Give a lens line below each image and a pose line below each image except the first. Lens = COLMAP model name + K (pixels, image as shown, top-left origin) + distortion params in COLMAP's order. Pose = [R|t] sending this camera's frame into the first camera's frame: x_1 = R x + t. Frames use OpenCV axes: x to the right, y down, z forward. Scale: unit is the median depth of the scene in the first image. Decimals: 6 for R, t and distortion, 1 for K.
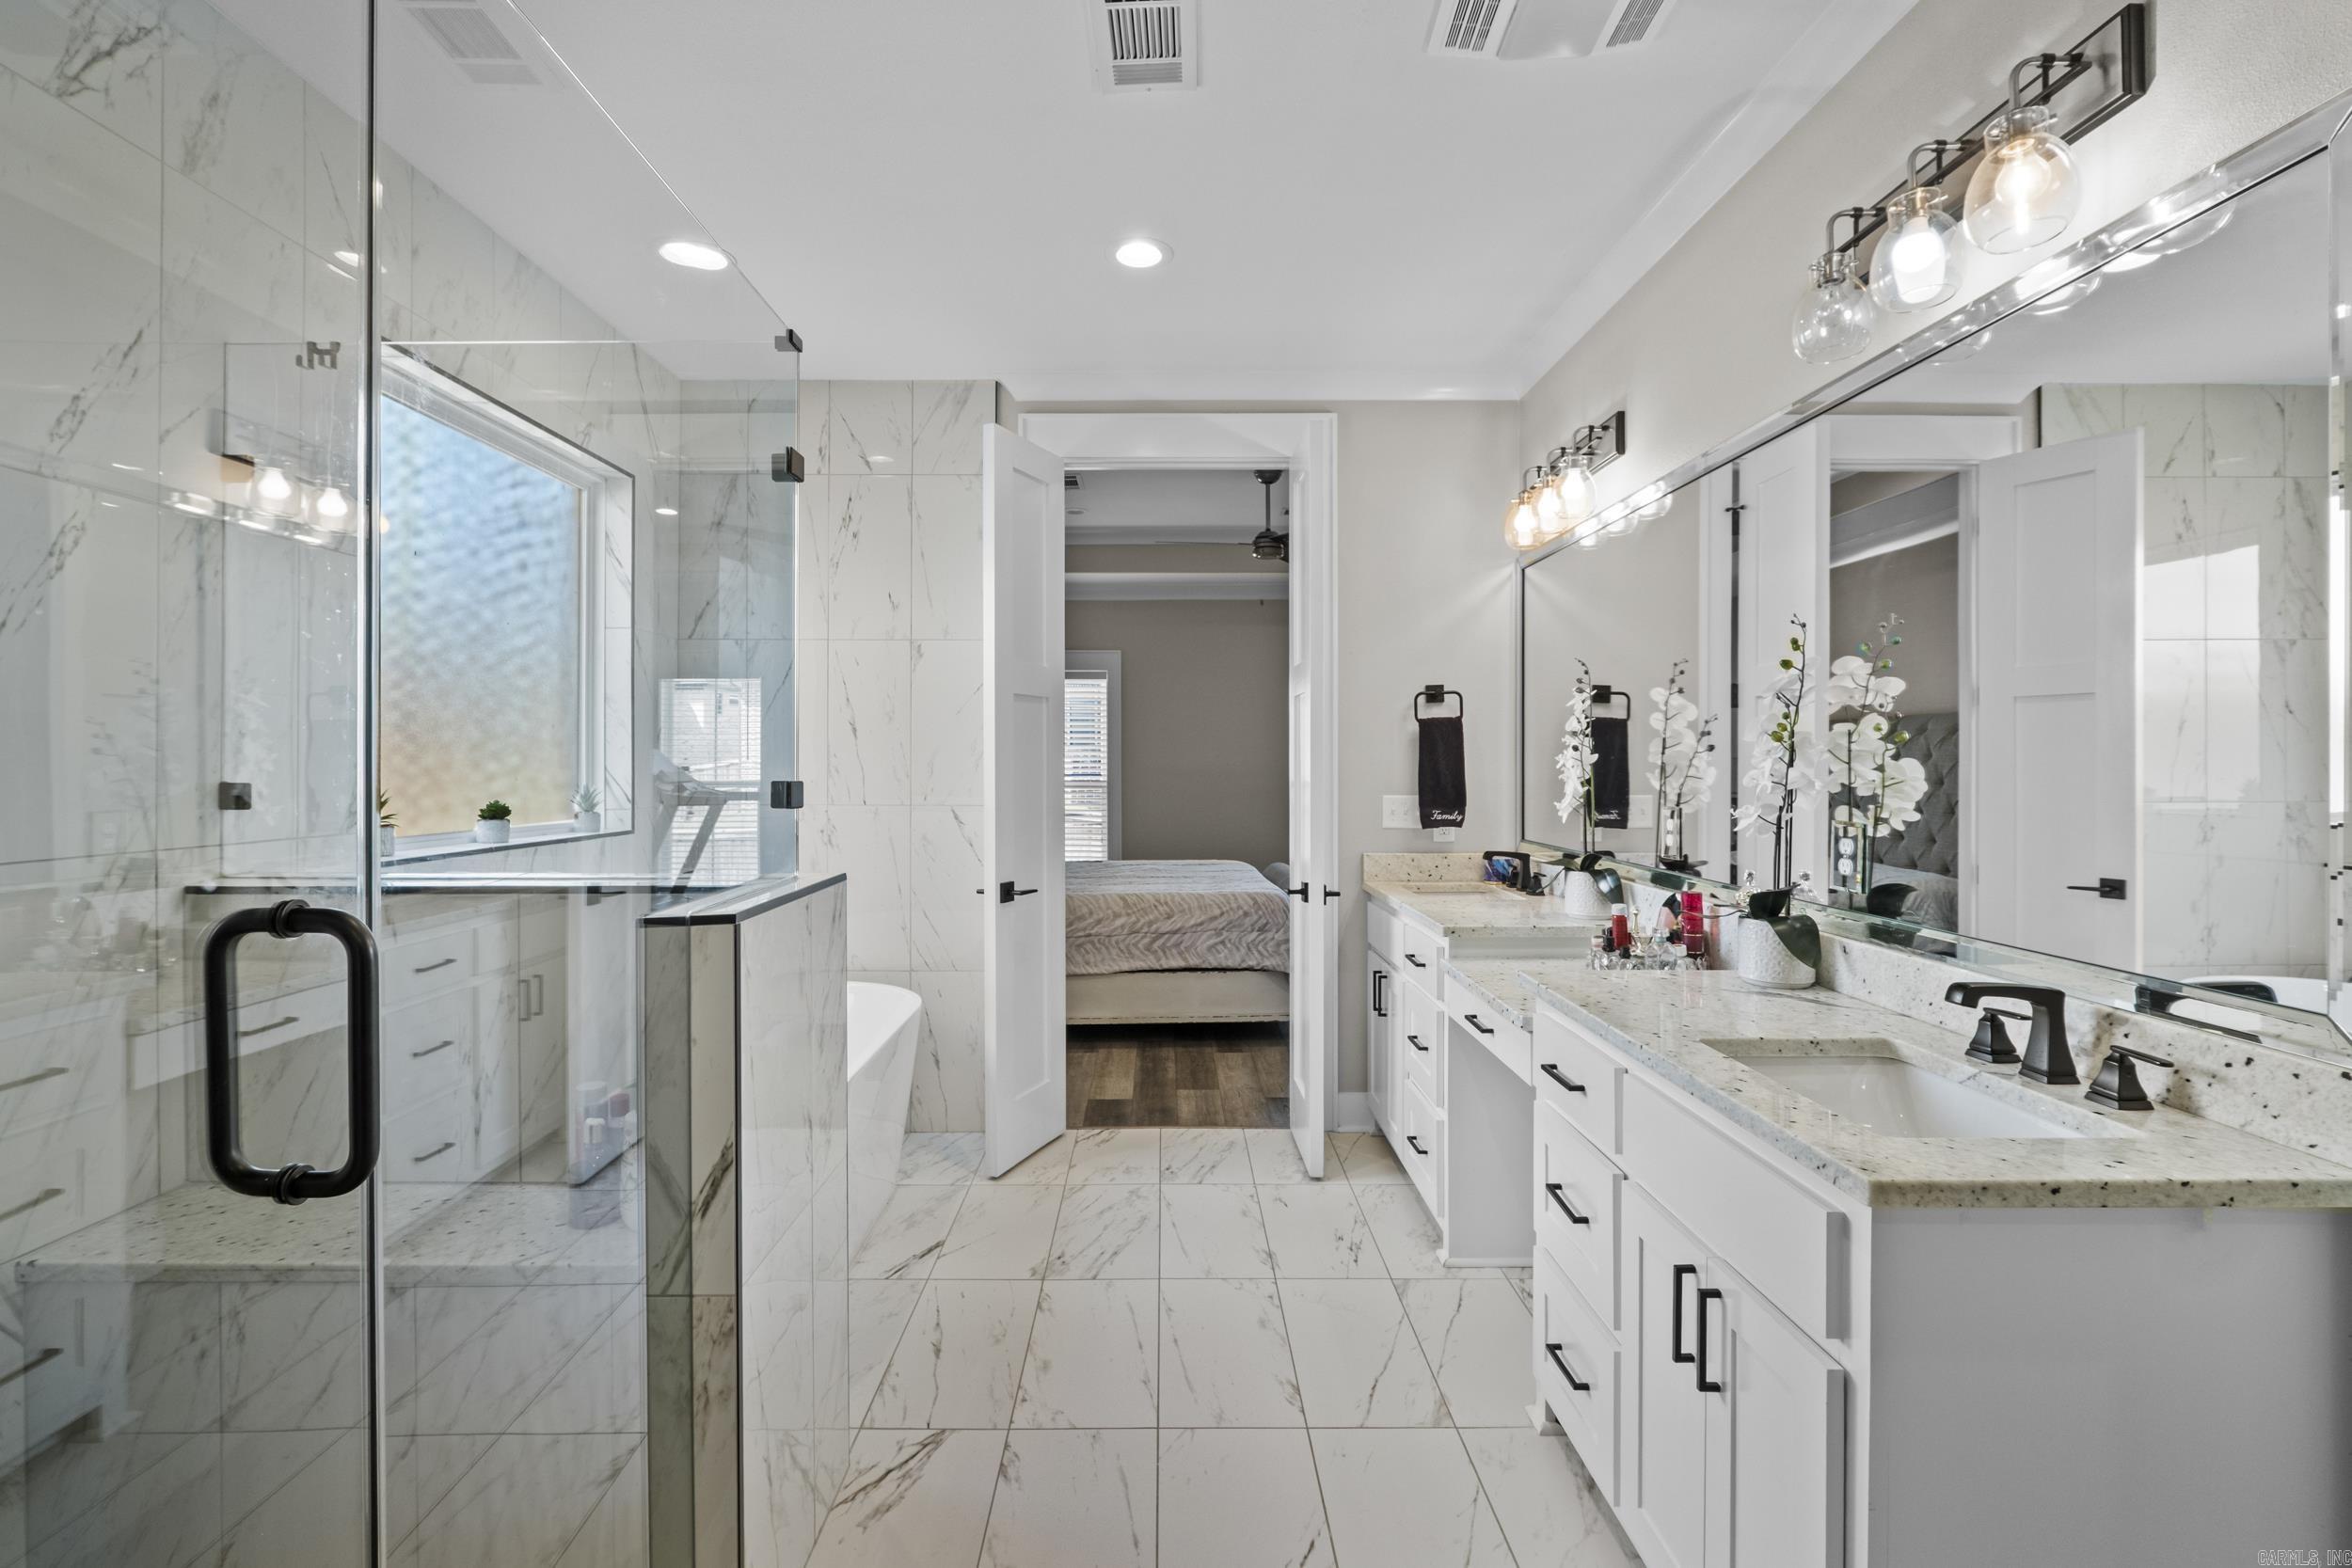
lens RADIAL K [[1037.5, 0, 1169.3], [0, 1037.5, 769.7], [0, 0, 1]] dist [0.000186, -0.000369]
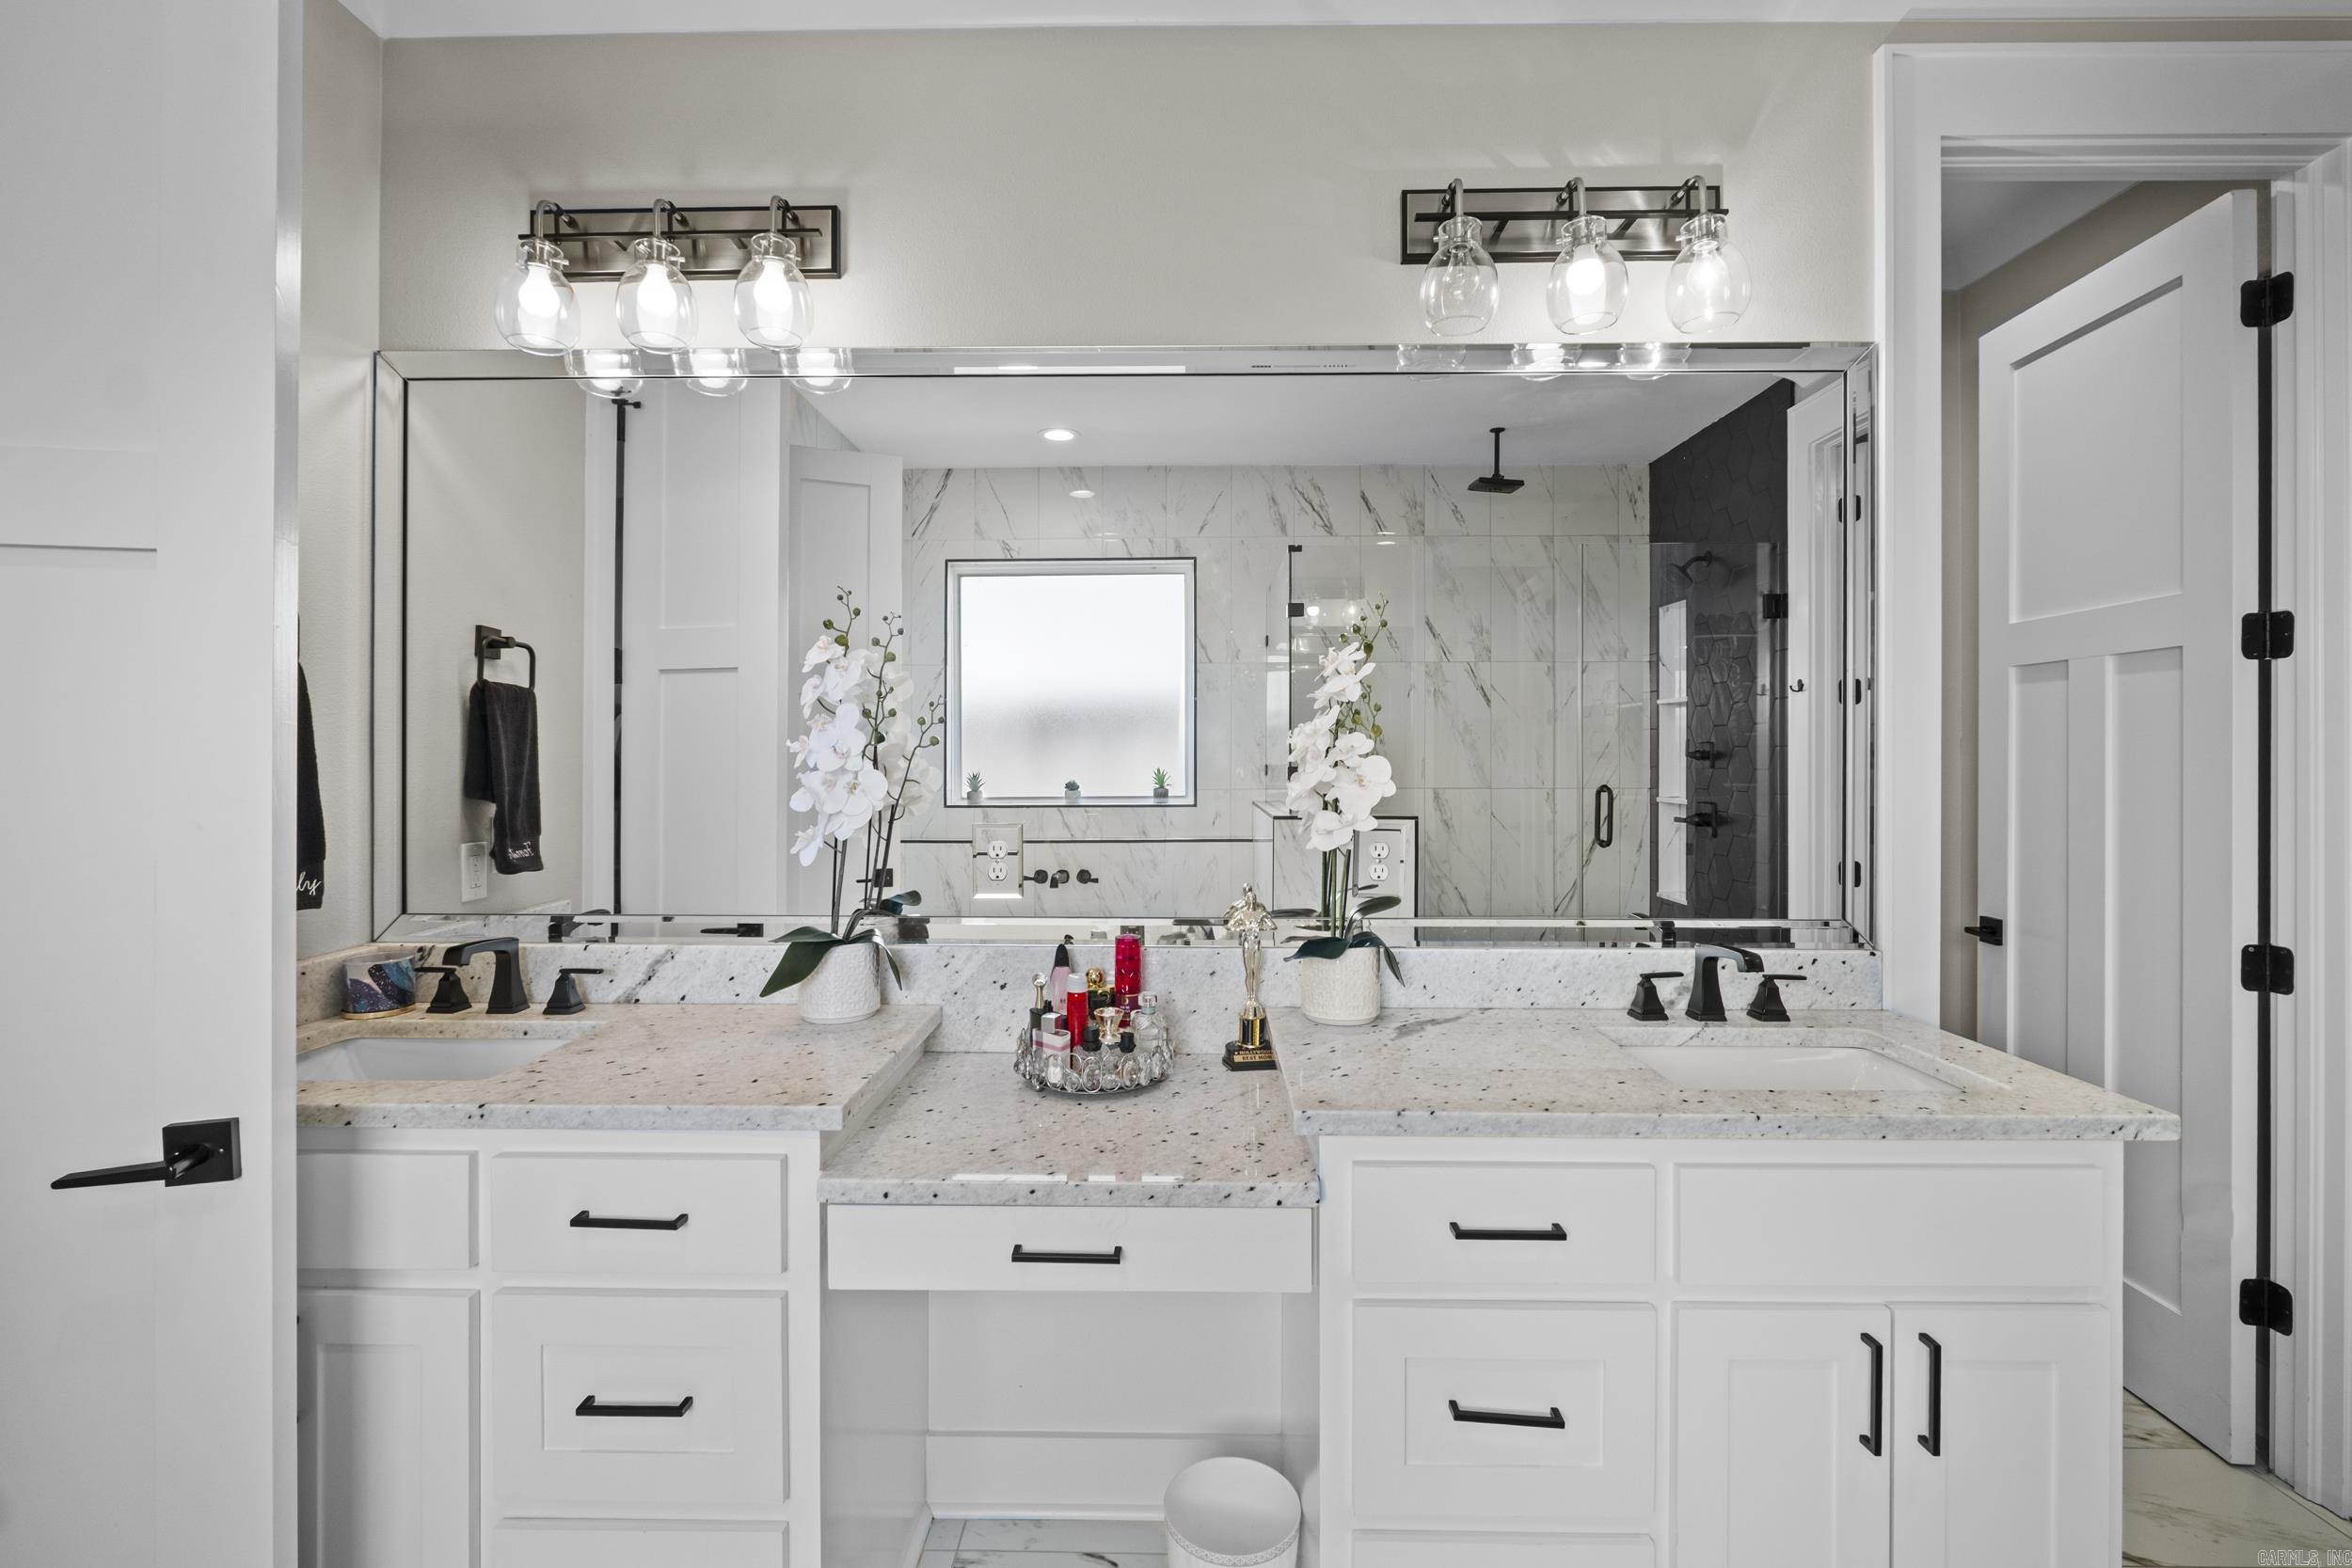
lens RADIAL K [[1037.5, 0, 1175.6], [0, 1037.5, 764.3], [0, 0, 1]] dist [0.000186, -0.000369]
pose [[0.062822, -0.004252, 0.998016, -0.143402], [0.009105, 0.999952, 0.003687, -0.002969], [-0.997983, 0.008855, 0.062857, 0.579703]]
